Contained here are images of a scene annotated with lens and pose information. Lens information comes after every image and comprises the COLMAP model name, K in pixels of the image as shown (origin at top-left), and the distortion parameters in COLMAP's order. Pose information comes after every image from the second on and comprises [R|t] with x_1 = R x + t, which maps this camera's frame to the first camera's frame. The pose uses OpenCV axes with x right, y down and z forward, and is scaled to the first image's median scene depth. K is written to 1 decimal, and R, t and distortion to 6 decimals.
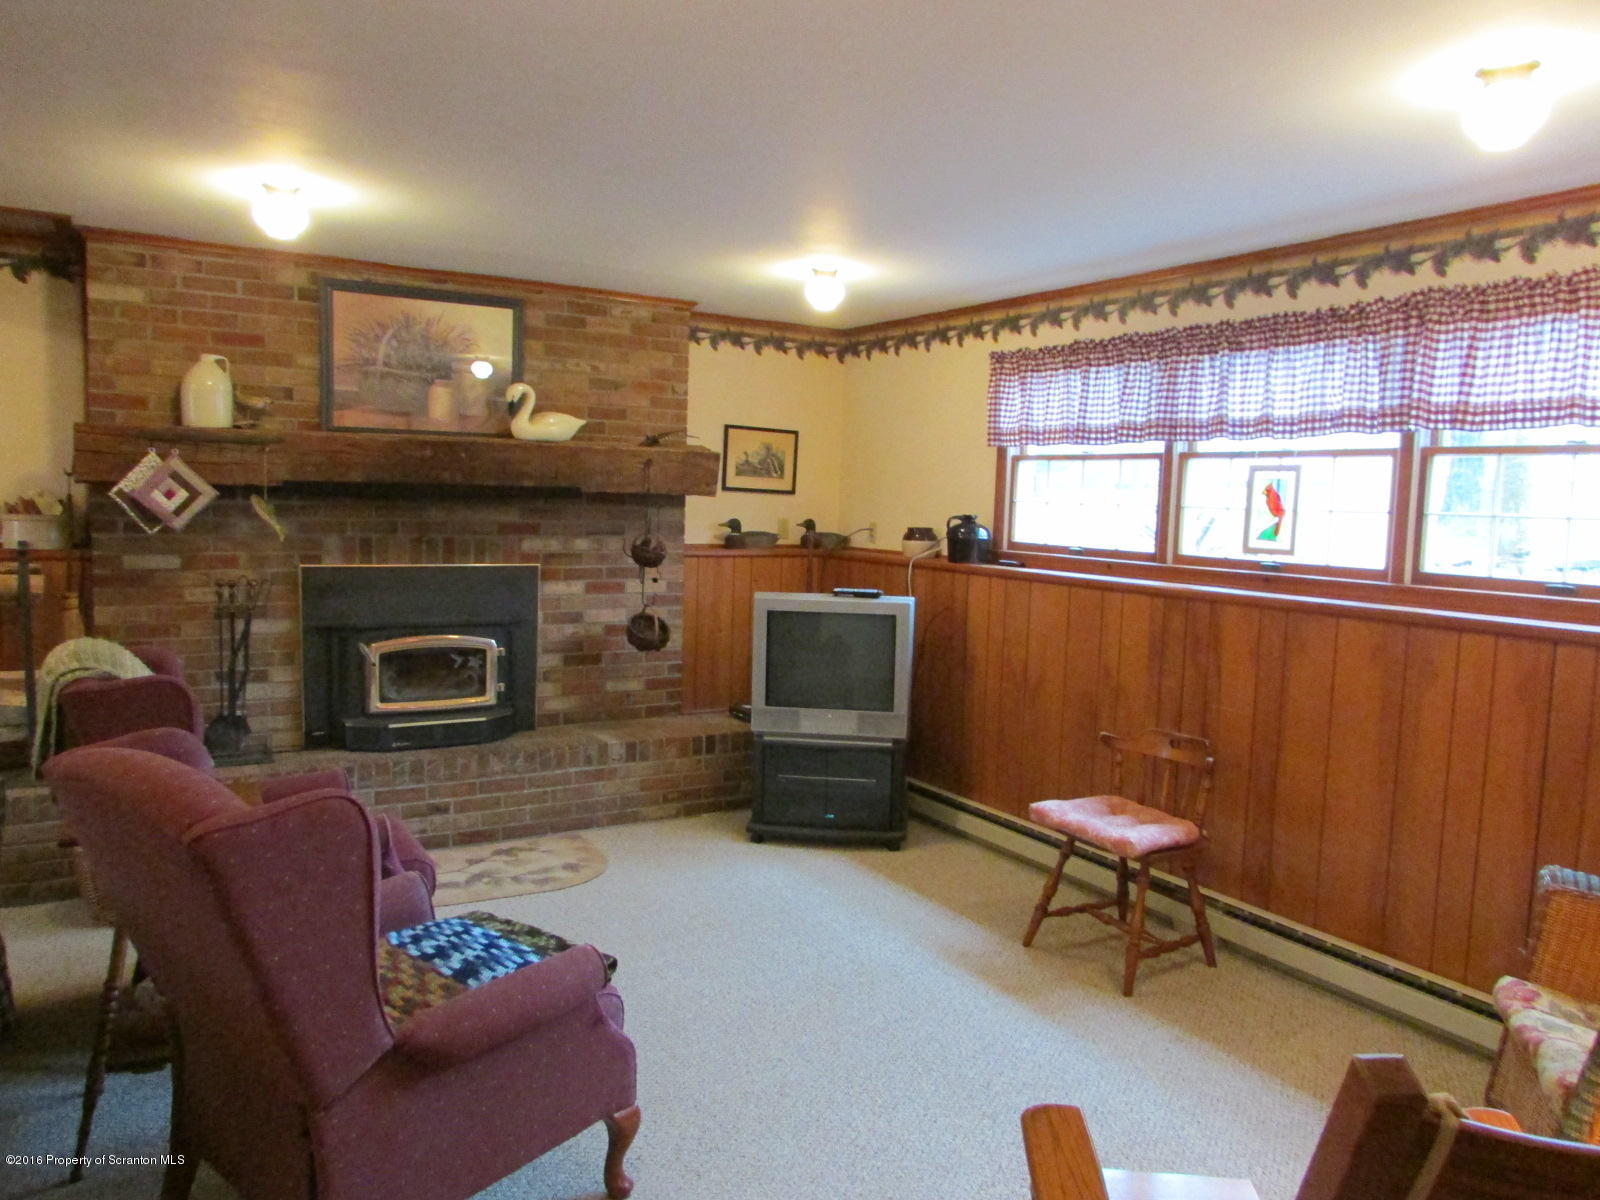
lens RADIAL K [[1143.0, 0, 811.3], [0, 1143.0, 610.7], [0, 0, 1]] dist [-0.028162, 0.008919]
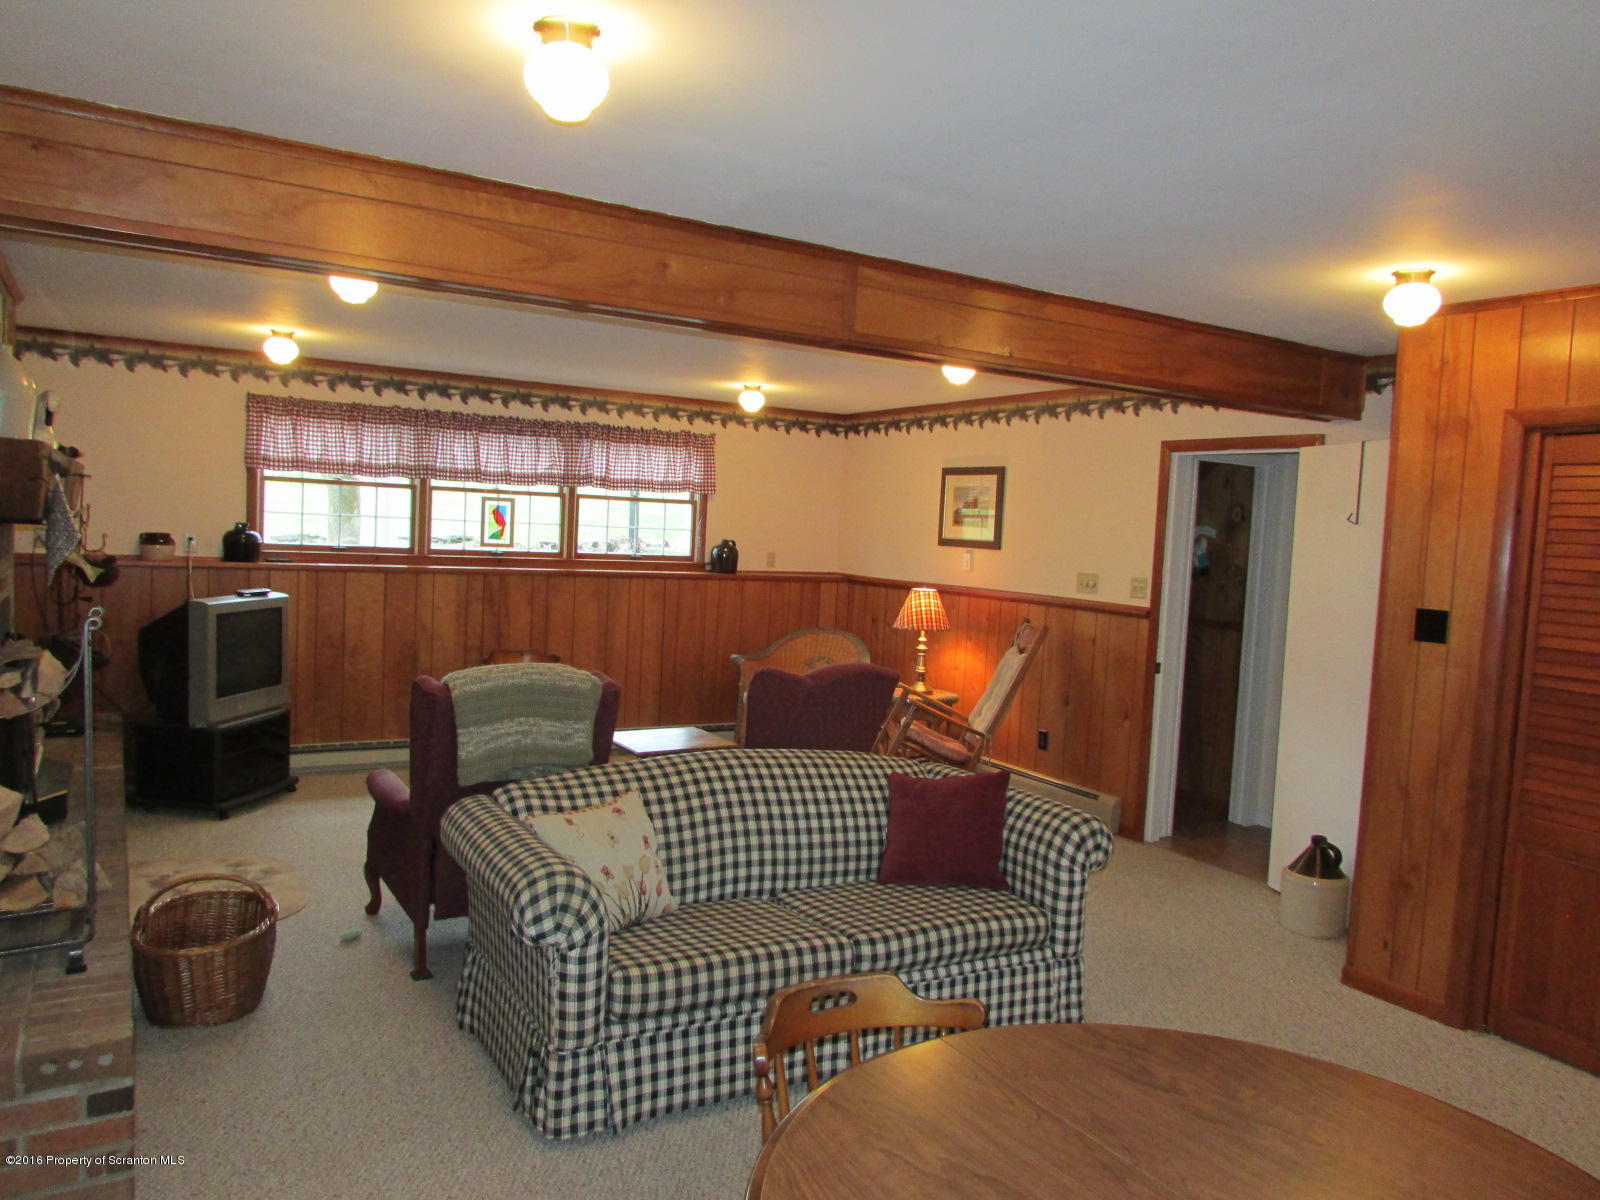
lens RADIAL K [[1143.0, 0, 794.8], [0, 1143.0, 604.4], [0, 0, 1]] dist [-0.028162, 0.008919]
pose [[0.015698, -0.097039, 0.995157, -1.212178], [0.051823, 0.994021, 0.096110, -0.093170], [-0.998533, 0.050064, 0.020633, 0.425152]]
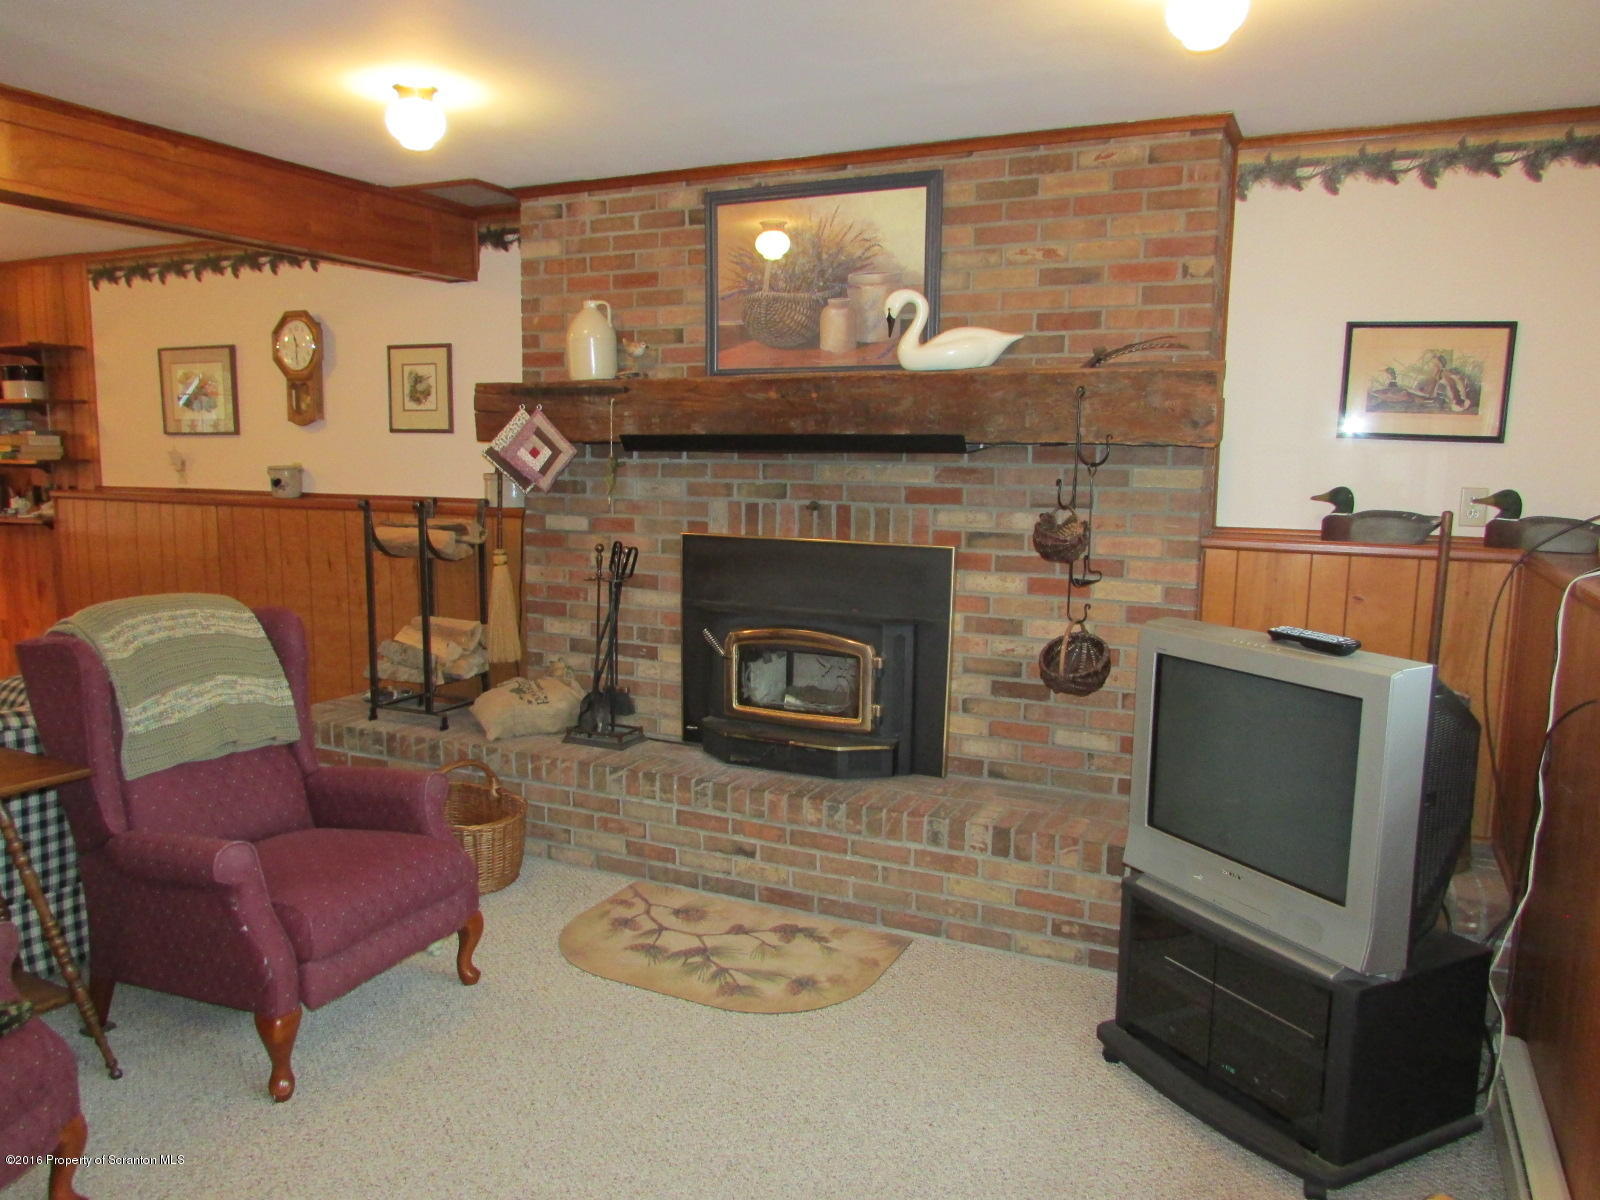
lens RADIAL K [[1143.0, 0, 802.8], [0, 1143.0, 606.0], [0, 0, 1]] dist [-0.028162, 0.008919]
pose [[0.548547, 0.093459, -0.830880, 0.333488], [-0.077787, 0.995128, 0.060579, -0.044284], [0.832493, 0.031401, 0.553145, 0.591206]]
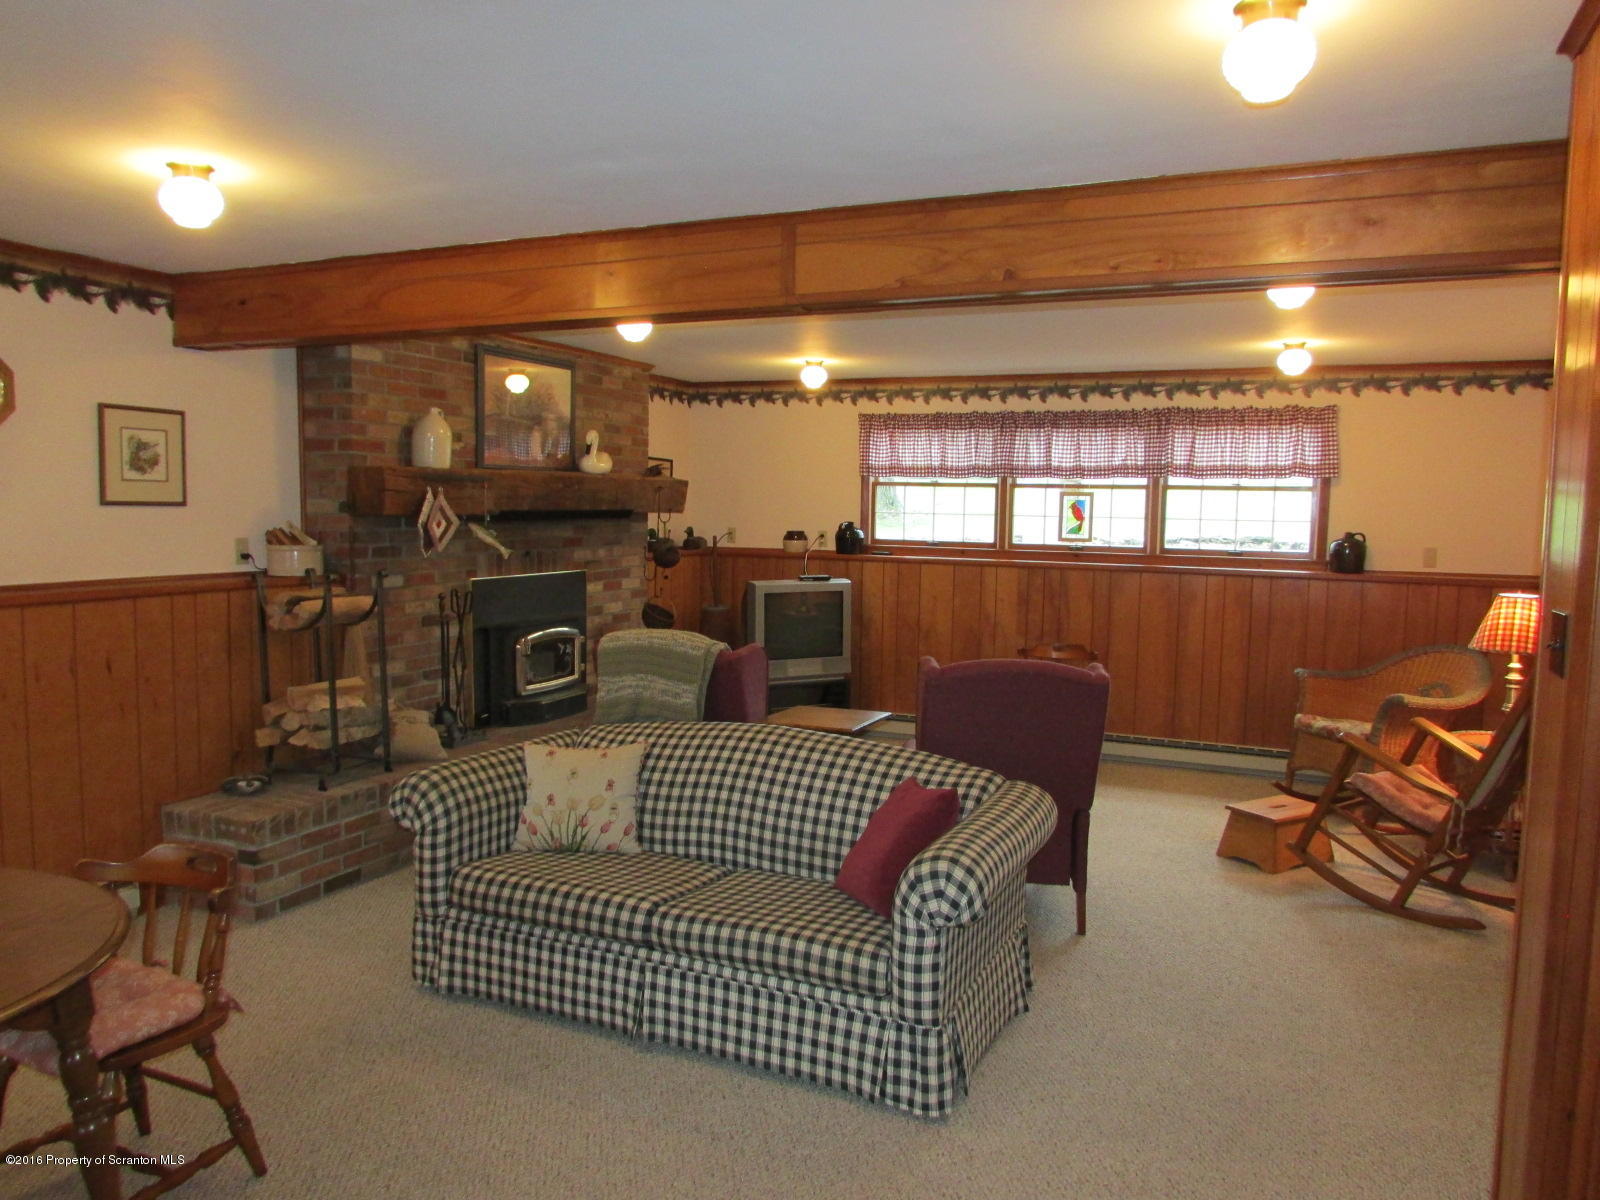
lens RADIAL K [[1143.0, 0, 815.5], [0, 1143.0, 602.9], [0, 0, 1]] dist [-0.028162, 0.008919]
pose [[0.813973, -0.066512, 0.577082, -0.851490], [0.065515, 0.997596, 0.022571, -0.017350], [-0.577196, 0.019435, 0.816374, -0.208079]]
